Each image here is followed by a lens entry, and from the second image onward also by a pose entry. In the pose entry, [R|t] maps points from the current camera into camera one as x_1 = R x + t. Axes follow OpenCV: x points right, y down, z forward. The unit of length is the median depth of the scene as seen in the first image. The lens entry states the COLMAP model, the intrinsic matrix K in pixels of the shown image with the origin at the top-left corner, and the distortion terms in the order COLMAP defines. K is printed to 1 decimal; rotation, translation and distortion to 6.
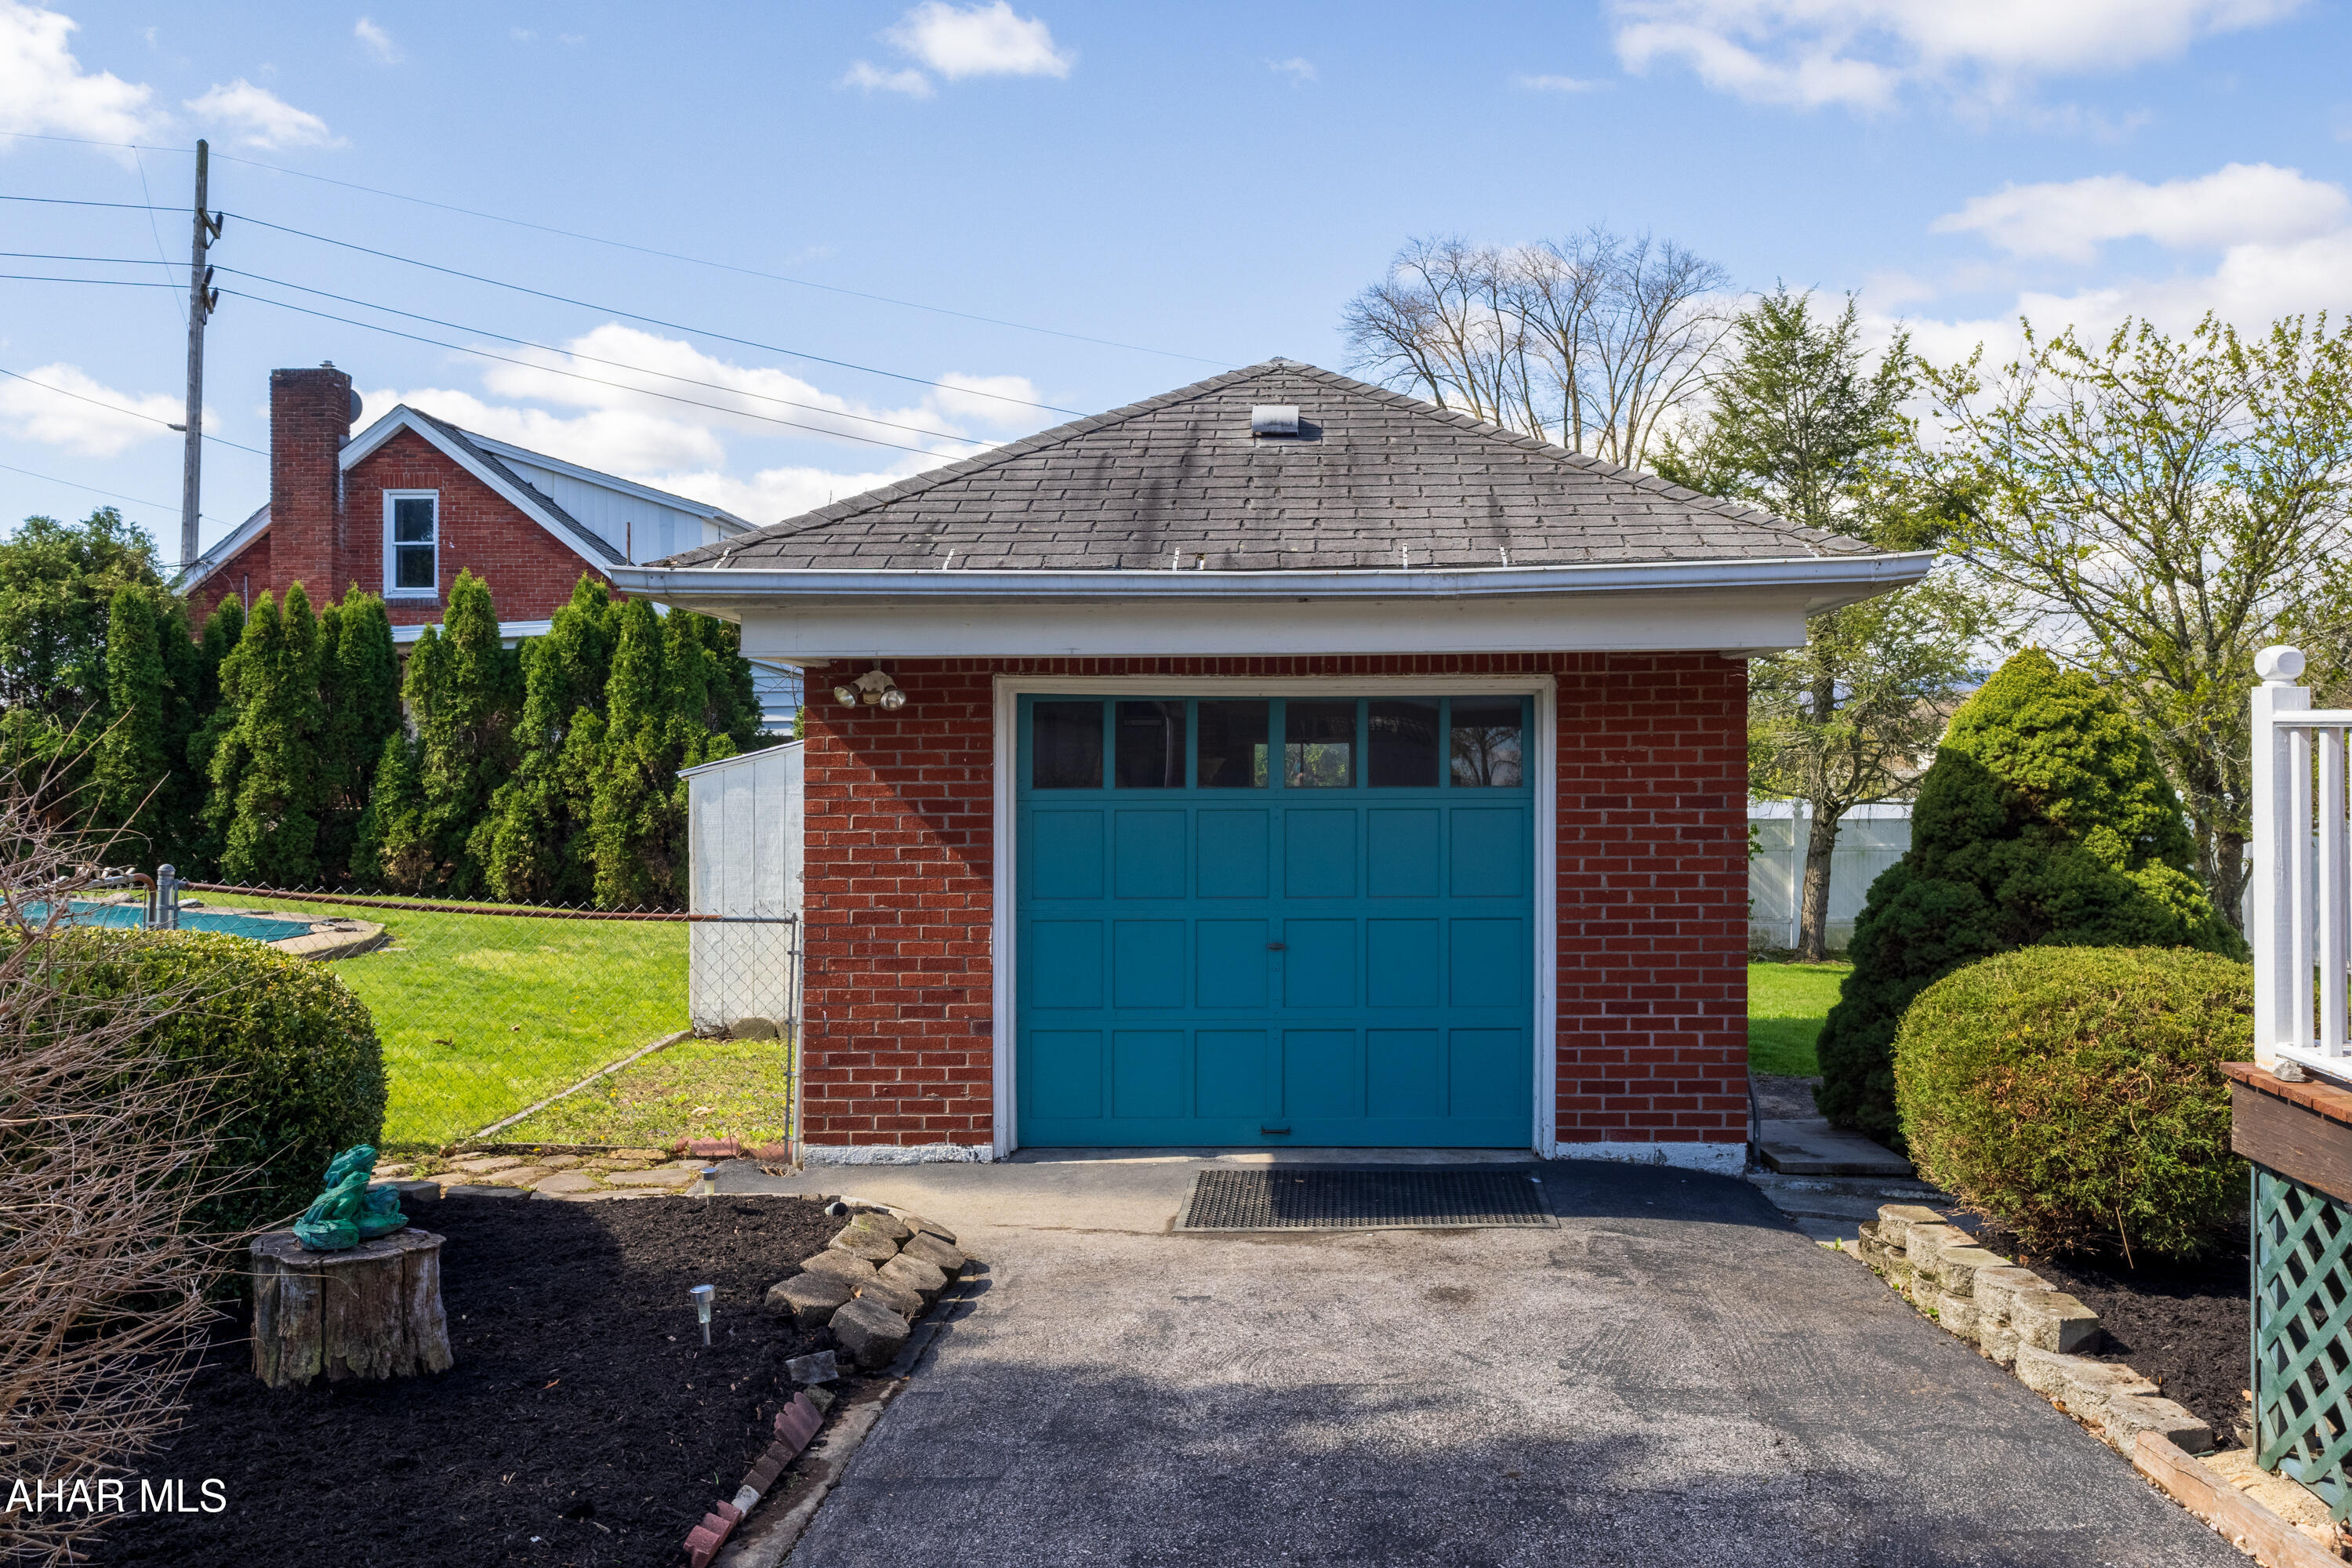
lens RADIAL K [[1875.3, 0, 1188.4], [0, 1875.3, 704.7], [0, 0, 1]] dist [0.024771, -0.003994]
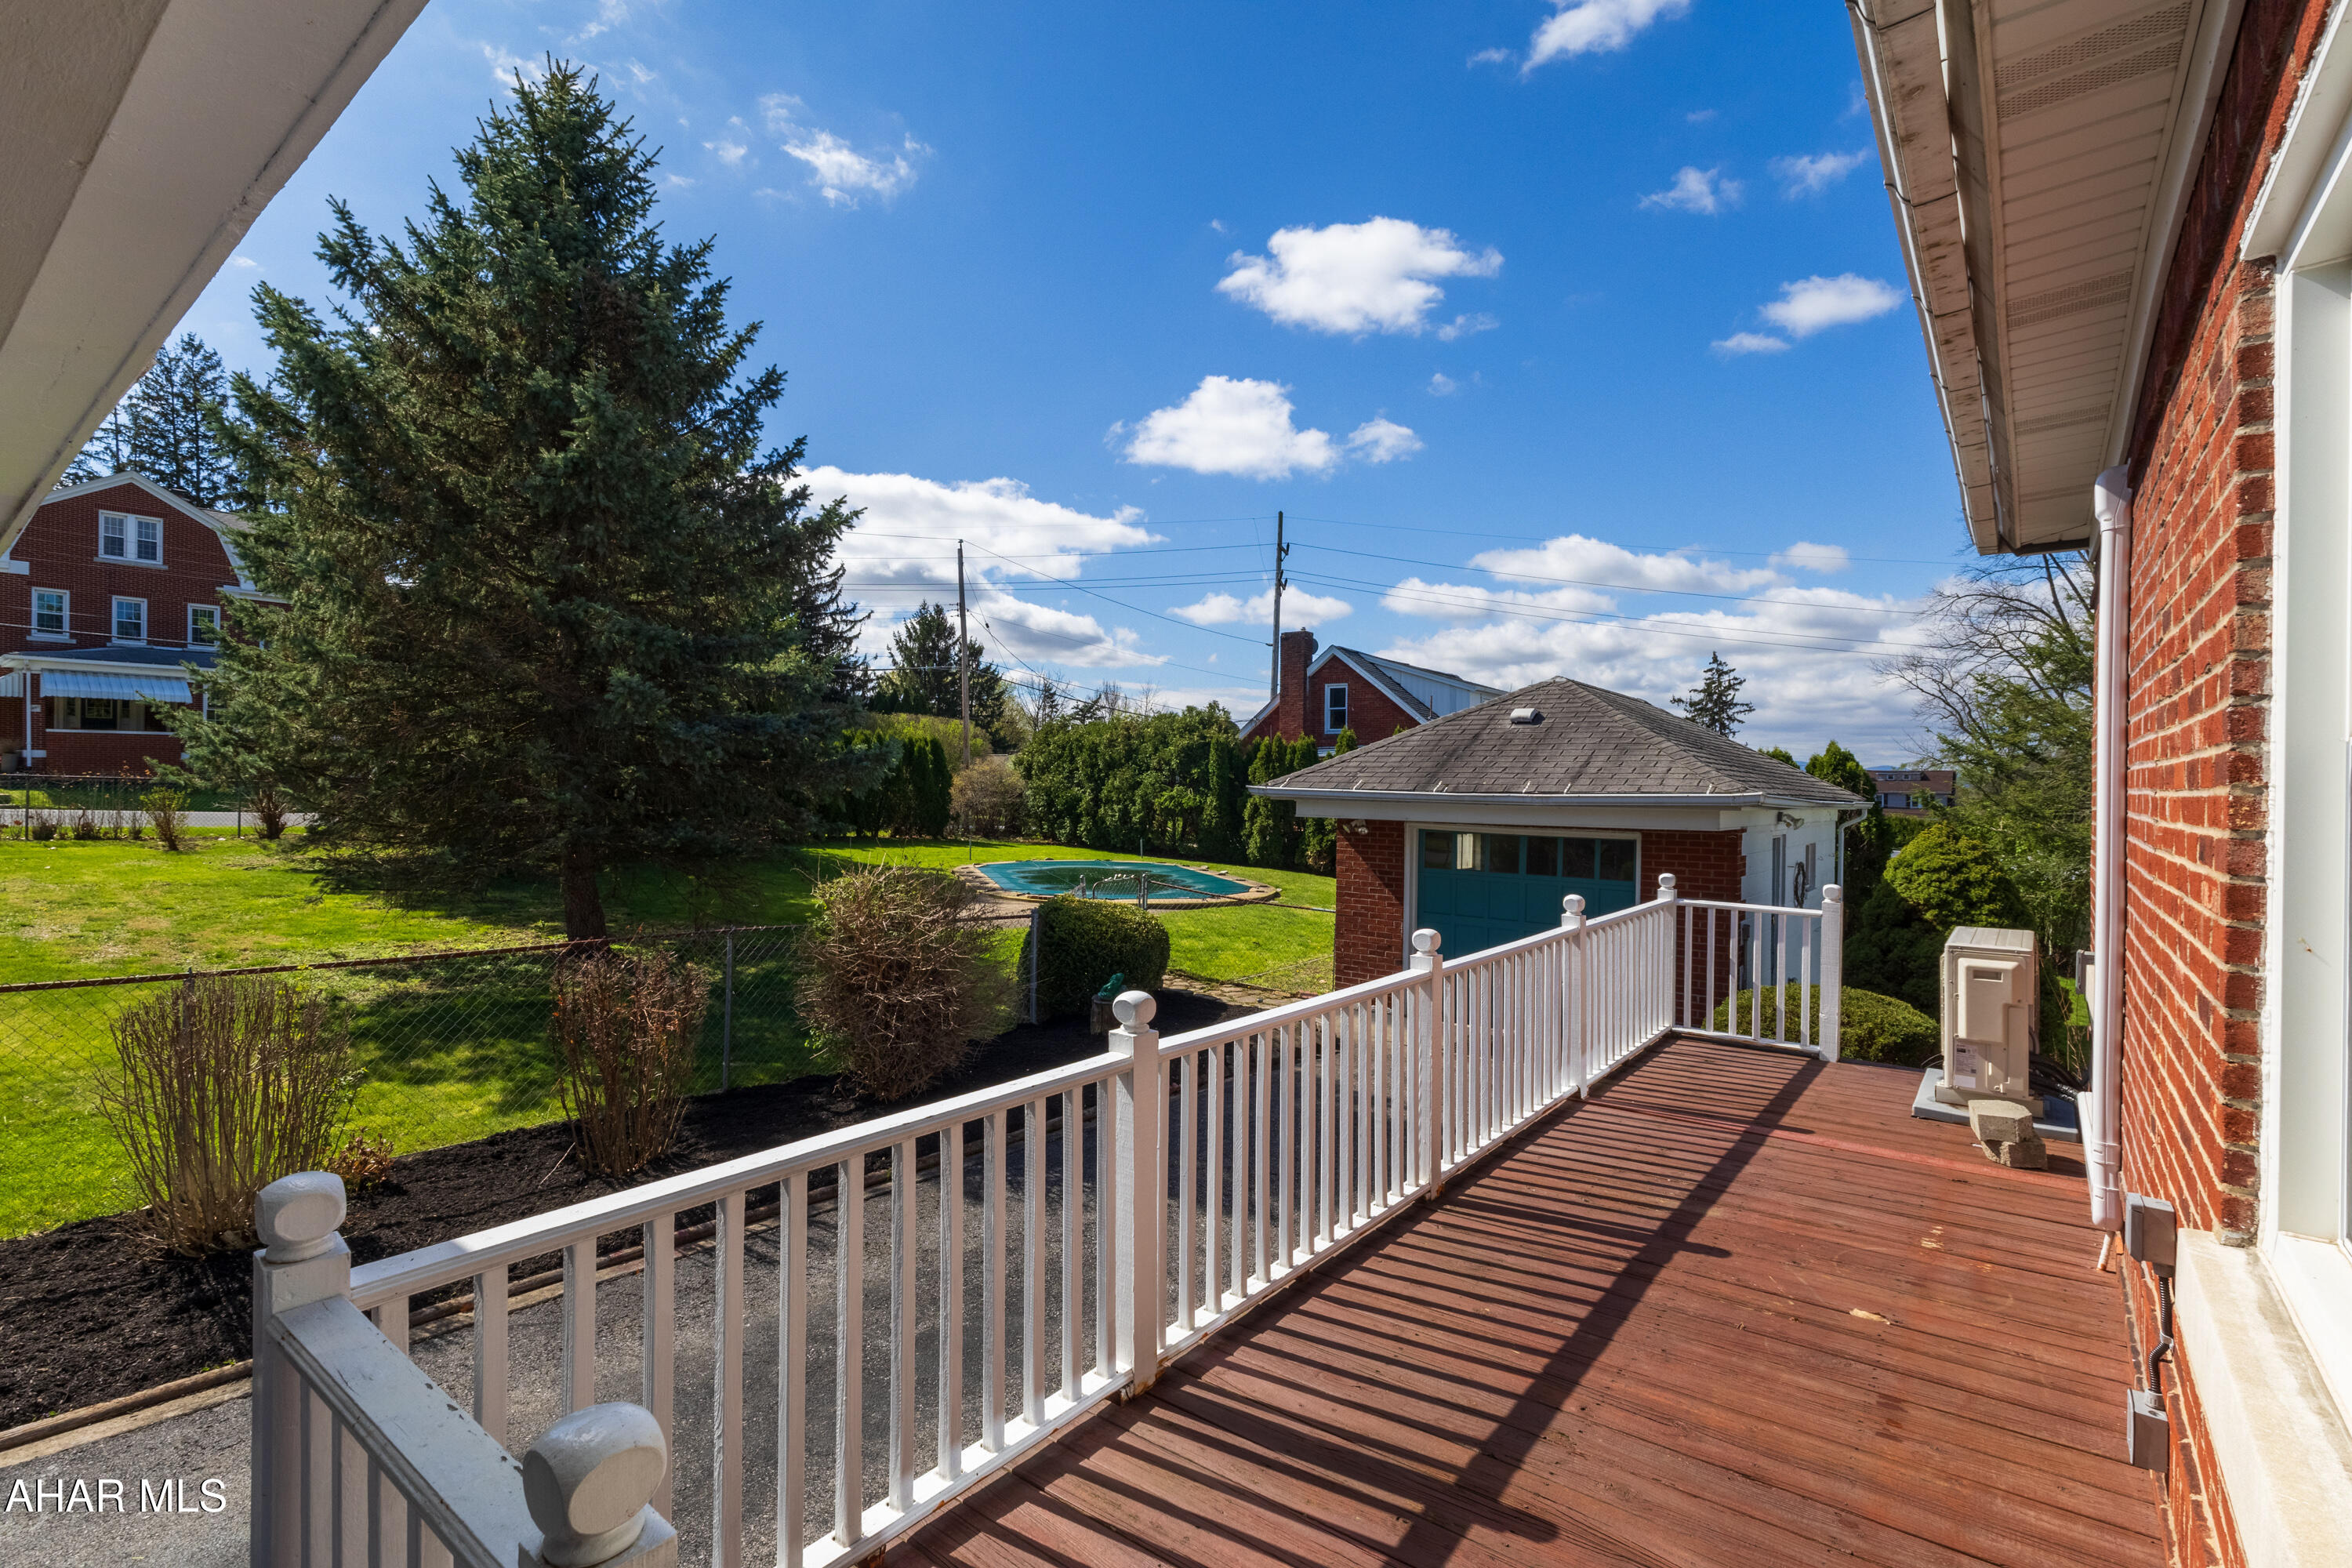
lens RADIAL K [[1079.4, 0, 1176.0], [0, 1079.4, 784.0], [0, 0, 1]] dist [0.002108, 0.000360]
pose [[0.809654, 0.022609, -0.586472, 0.199003], [-0.005242, 0.999496, 0.031294, -0.044044], [0.586885, -0.022263, 0.809364, -0.135371]]
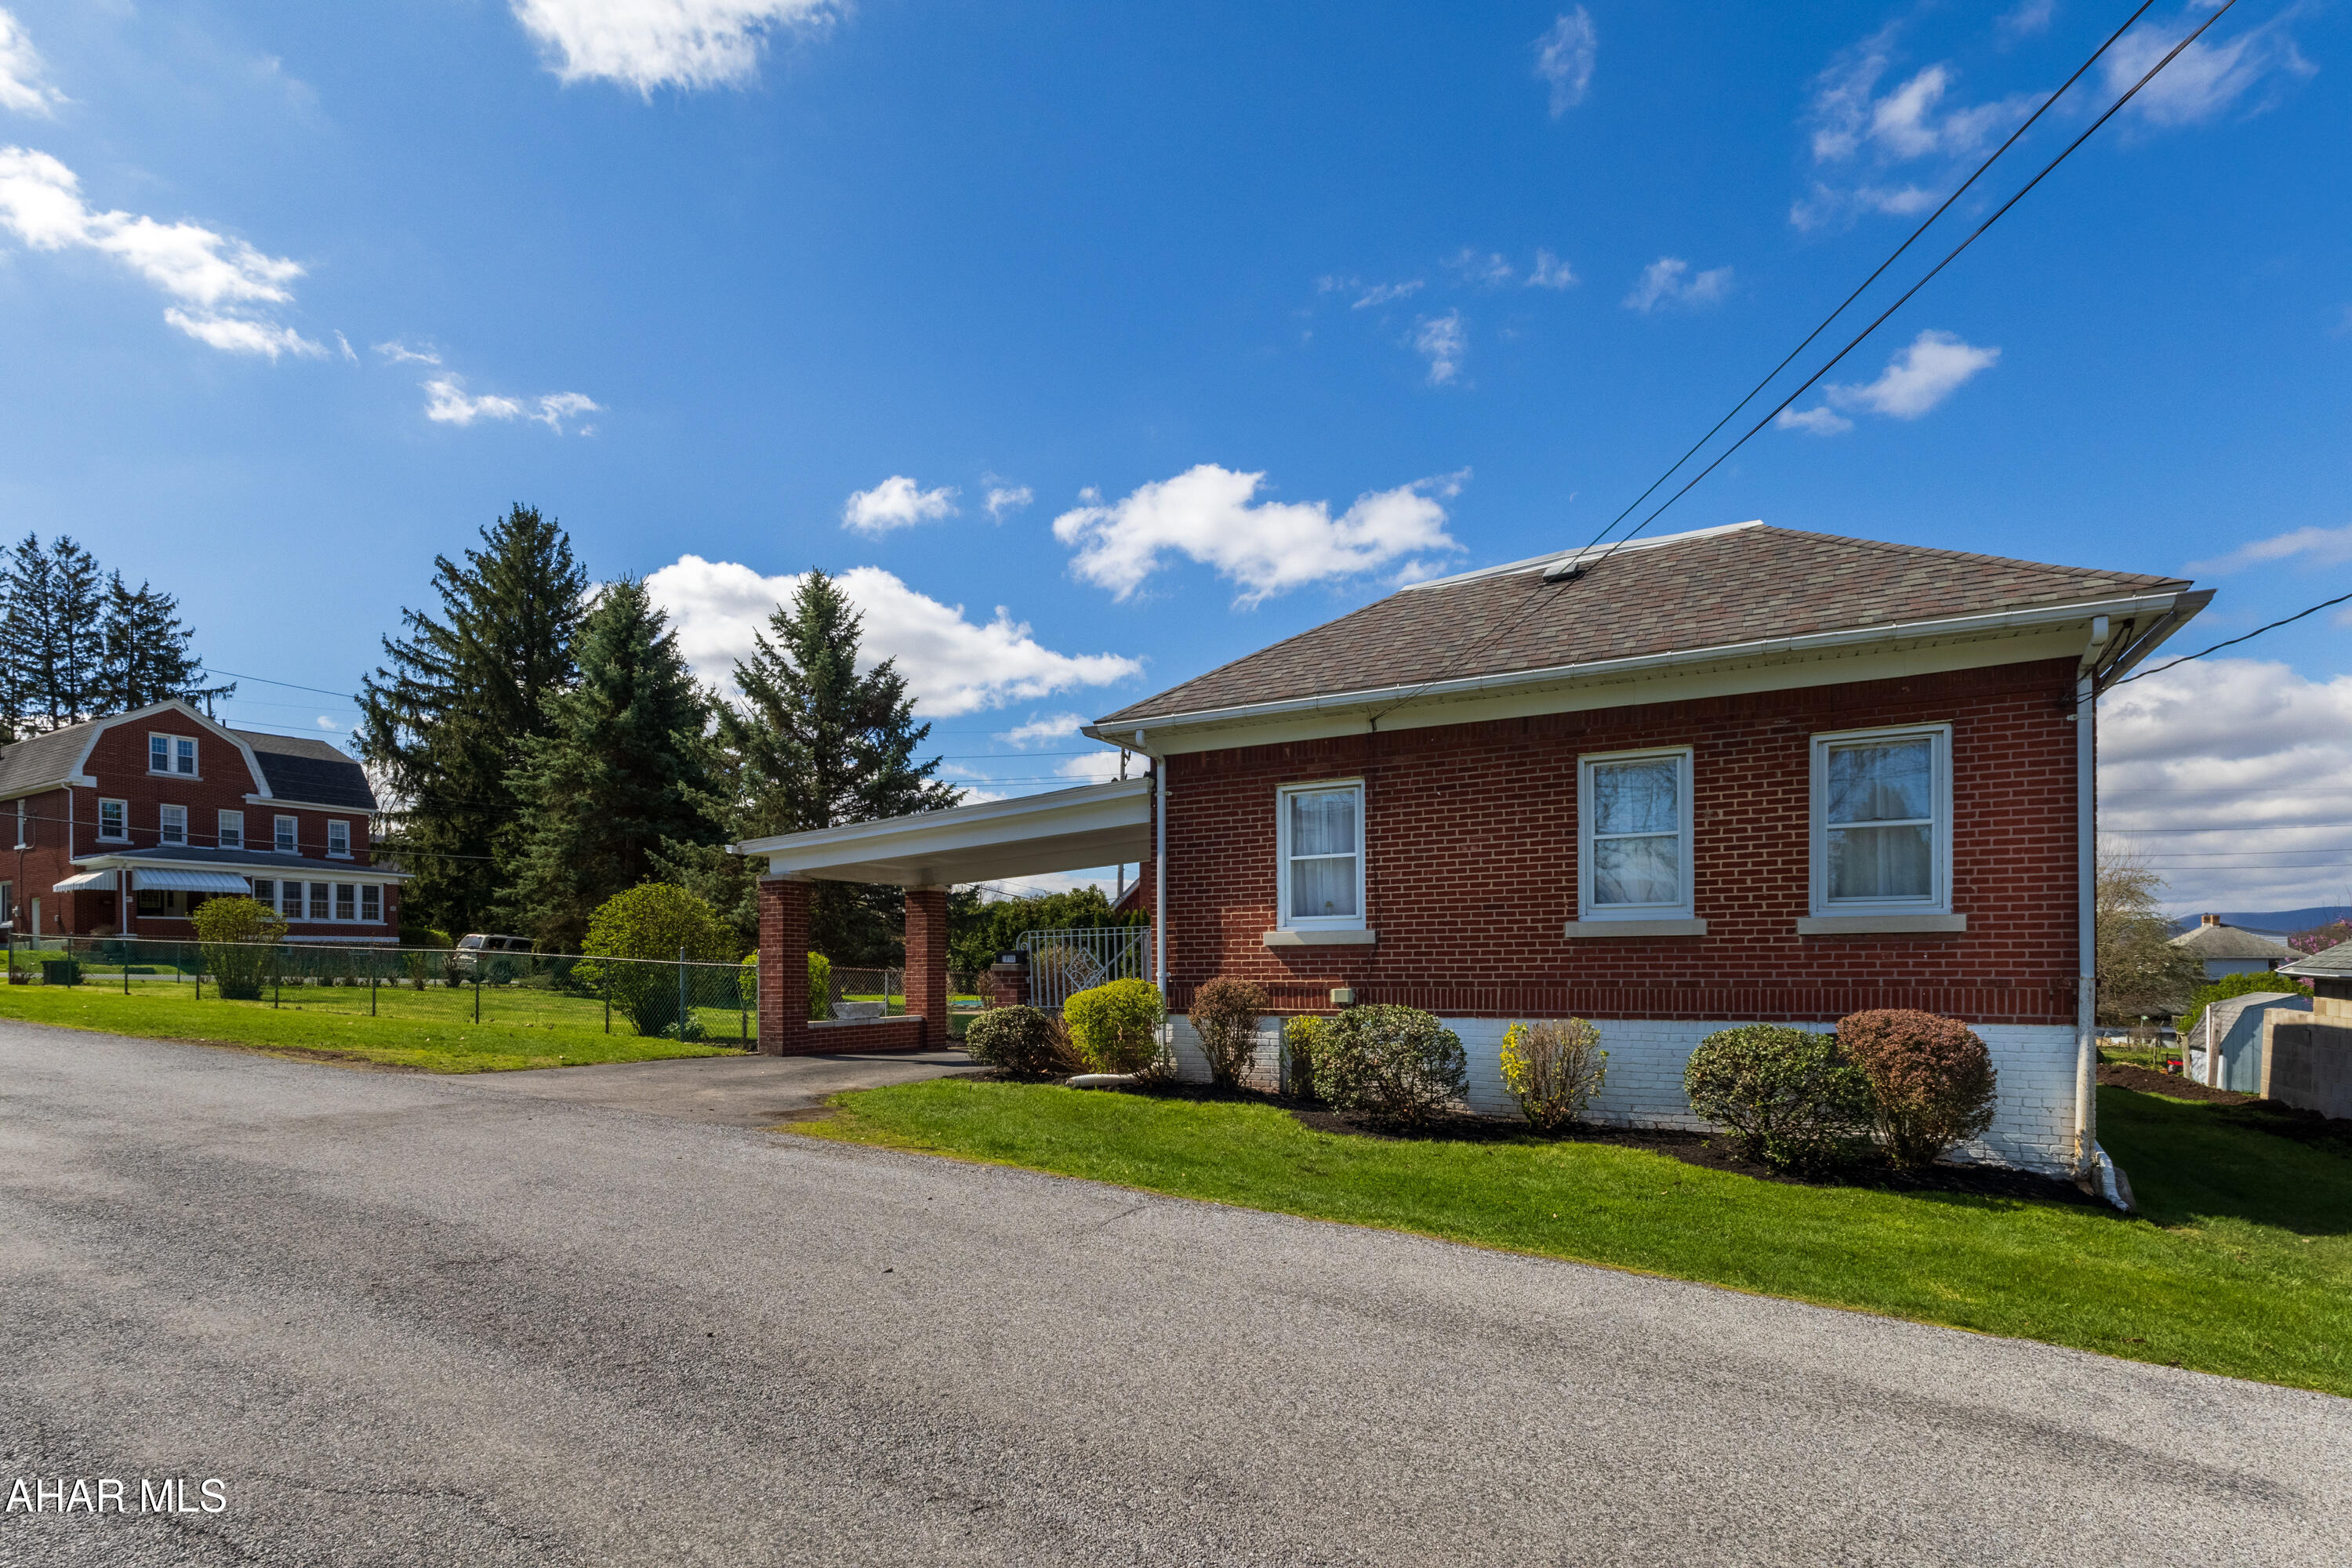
lens RADIAL K [[1079.4, 0, 1176.0], [0, 1079.4, 784.0], [0, 0, 1]] dist [0.002108, 0.000360]
pose [[0.894671, -0.069432, -0.441298, 0.421376], [0.009840, 0.990671, -0.135918, -0.022026], [0.446618, 0.117260, 0.887007, -0.659614]]
